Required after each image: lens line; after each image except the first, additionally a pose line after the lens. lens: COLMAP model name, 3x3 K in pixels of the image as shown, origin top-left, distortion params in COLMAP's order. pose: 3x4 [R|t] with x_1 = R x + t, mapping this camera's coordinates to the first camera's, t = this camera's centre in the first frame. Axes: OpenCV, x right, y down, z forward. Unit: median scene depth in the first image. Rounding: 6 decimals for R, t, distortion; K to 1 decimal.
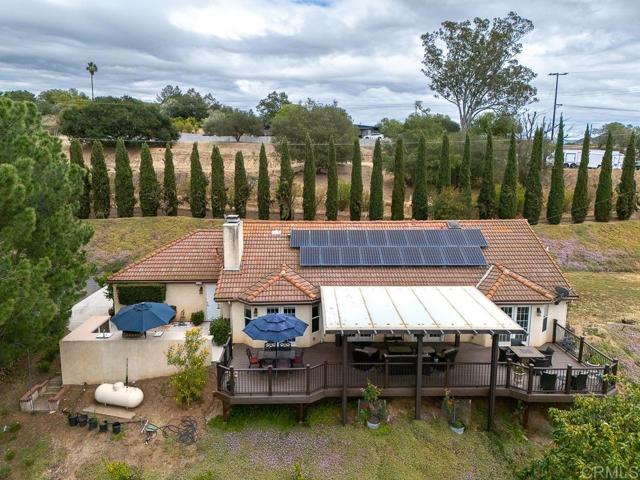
lens RADIAL K [[467.8, 0, 318.3], [0, 467.8, 238.4], [0, 0, 1]] dist [0.075533, -0.066105]
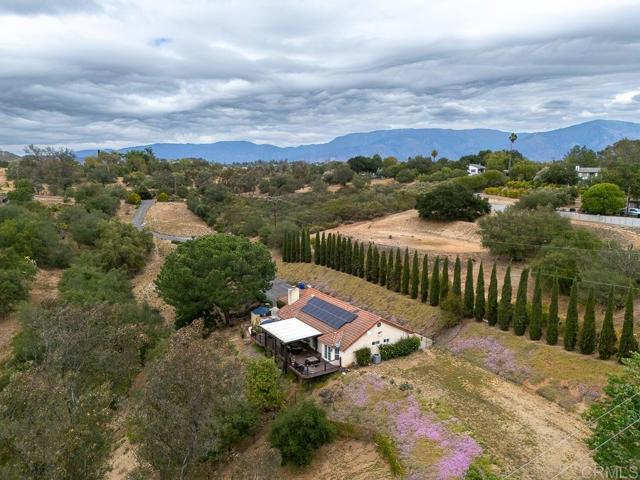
lens RADIAL K [[467.8, 0, 318.3], [0, 467.8, 238.4], [0, 0, 1]] dist [0.075533, -0.066105]
pose [[0.505130, 0.125286, -0.853901, 2.139200], [-0.150526, 0.987031, 0.055775, -0.484357], [0.849815, 0.100361, 0.517438, -0.360603]]
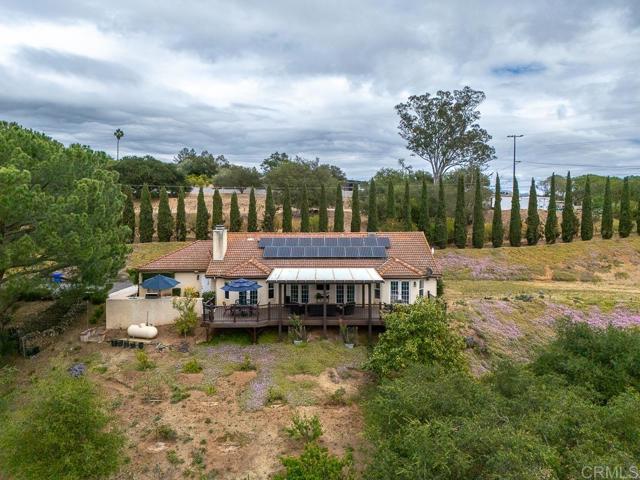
lens RADIAL K [[467.8, 0, 318.3], [0, 467.8, 238.4], [0, 0, 1]] dist [0.075533, -0.066105]
pose [[0.999725, -0.001030, -0.023409, 0.159461], [-0.001872, 0.992331, -0.123593, 0.167821], [0.023357, 0.123602, 0.992057, -0.459662]]
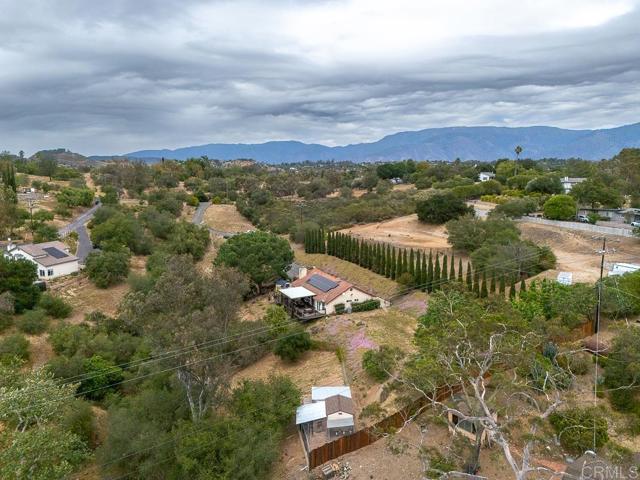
lens RADIAL K [[467.1, 0, 318.3], [0, 467.1, 239.9], [0, 0, 1]] dist [0.079677, -0.071578]
pose [[0.414559, 0.137011, -0.899649, 3.422470], [-0.158976, 0.984303, 0.076647, -0.595390], [0.896029, 0.111248, 0.429833, -0.689610]]
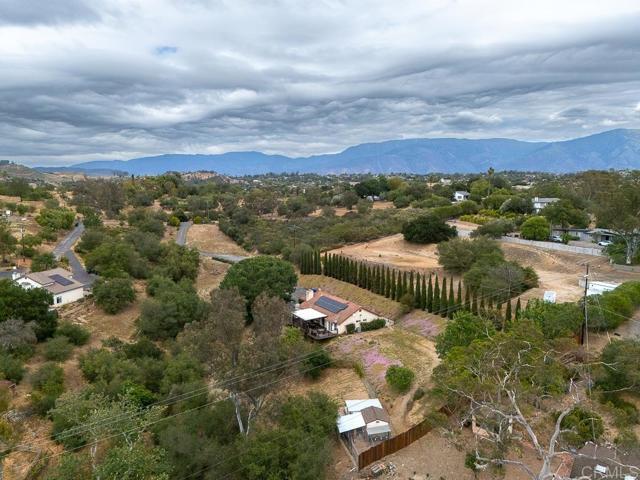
lens RADIAL K [[481.8, 0, 320.8], [0, 481.8, 241.6], [0, 0, 1]] dist [0.076099, -0.064732]
pose [[0.488841, 0.109655, -0.865454, 3.600596], [-0.150068, 0.987850, 0.040399, -0.661871], [0.859368, 0.110129, 0.499357, -1.213037]]
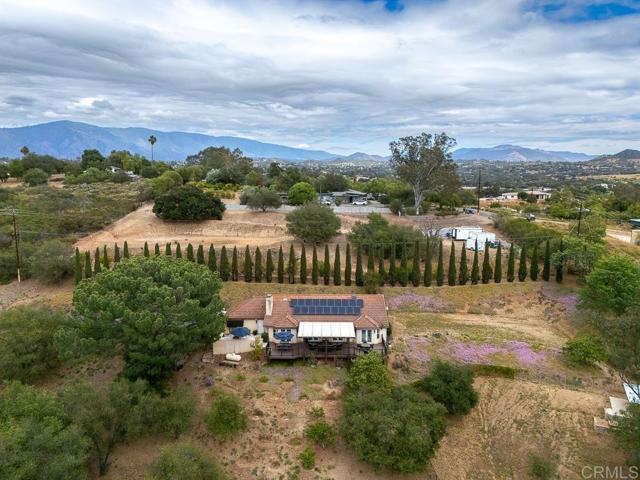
lens RADIAL K [[467.8, 0, 318.3], [0, 467.8, 238.4], [0, 0, 1]] dist [0.075533, -0.066105]
pose [[0.999301, 0.006095, -0.036893, 0.190915], [-0.007184, 0.999540, -0.029450, -0.280842], [0.036697, 0.029695, 0.998885, -1.620782]]
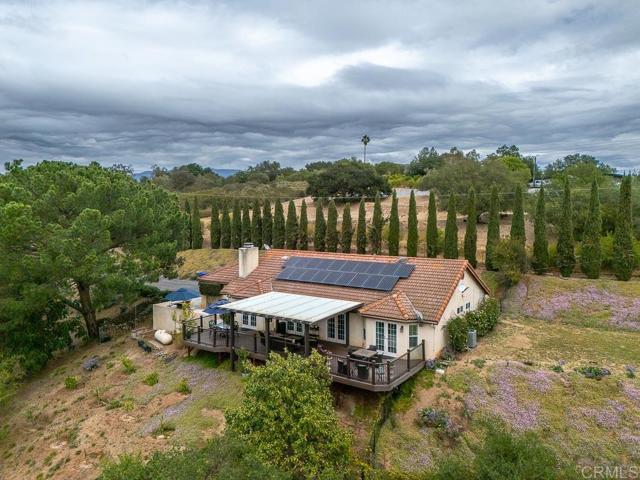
lens RADIAL K [[467.8, 0, 318.3], [0, 467.8, 238.4], [0, 0, 1]] dist [0.075533, -0.066105]
pose [[0.808252, 0.032846, -0.587919, 0.853741], [-0.098753, 0.991863, -0.080349, 0.035058], [0.580496, 0.123001, 0.804919, -0.114349]]
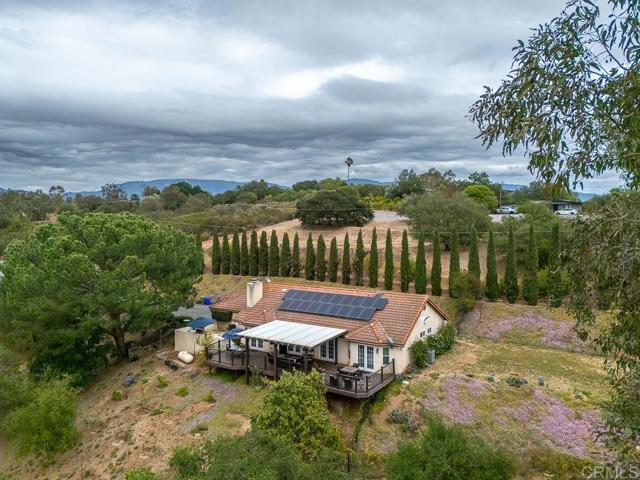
lens RADIAL K [[467.8, 0, 318.3], [0, 467.8, 238.4], [0, 0, 1]] dist [0.075533, -0.066105]
pose [[0.827500, 0.017454, -0.561195, 1.023098], [-0.092086, 0.990201, -0.104987, -0.033061], [0.553863, 0.138555, 0.820998, -0.418924]]
